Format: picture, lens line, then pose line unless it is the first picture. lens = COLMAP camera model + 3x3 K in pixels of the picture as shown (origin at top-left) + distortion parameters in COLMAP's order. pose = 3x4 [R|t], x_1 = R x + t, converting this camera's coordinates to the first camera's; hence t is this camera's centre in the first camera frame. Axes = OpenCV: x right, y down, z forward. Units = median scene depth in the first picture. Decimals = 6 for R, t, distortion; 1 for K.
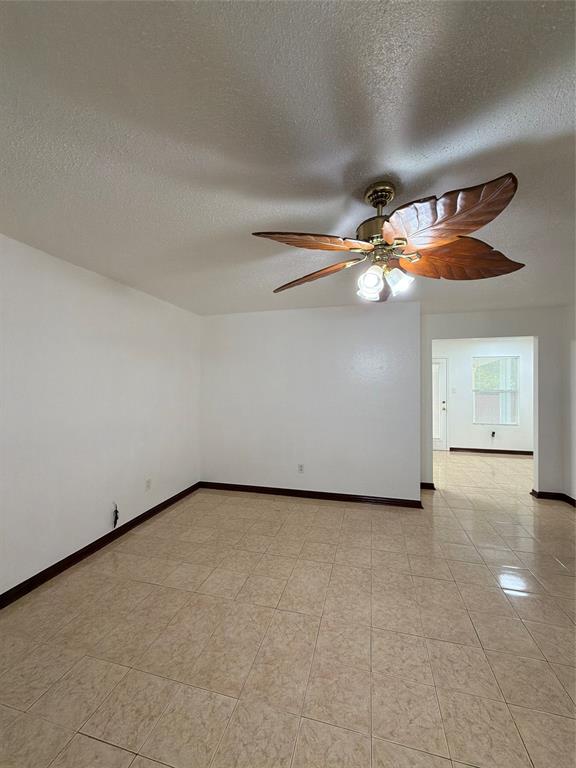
lens RADIAL K [[304.8, 0, 288.0], [0, 304.8, 384.0], [0, 0, 1]] dist [-0.000111, -0.000086]
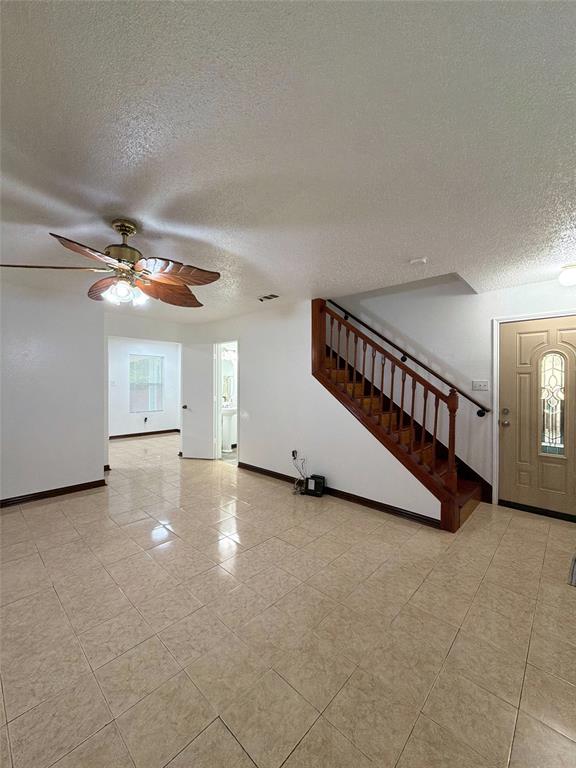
lens RADIAL K [[304.8, 0, 288.0], [0, 304.8, 384.0], [0, 0, 1]] dist [-0.000111, -0.000086]
pose [[0.472438, -0.001943, 0.881362, -0.388155], [-0.007783, 0.999949, 0.006377, 0.037063], [-0.881330, -0.009872, 0.472399, -0.196201]]
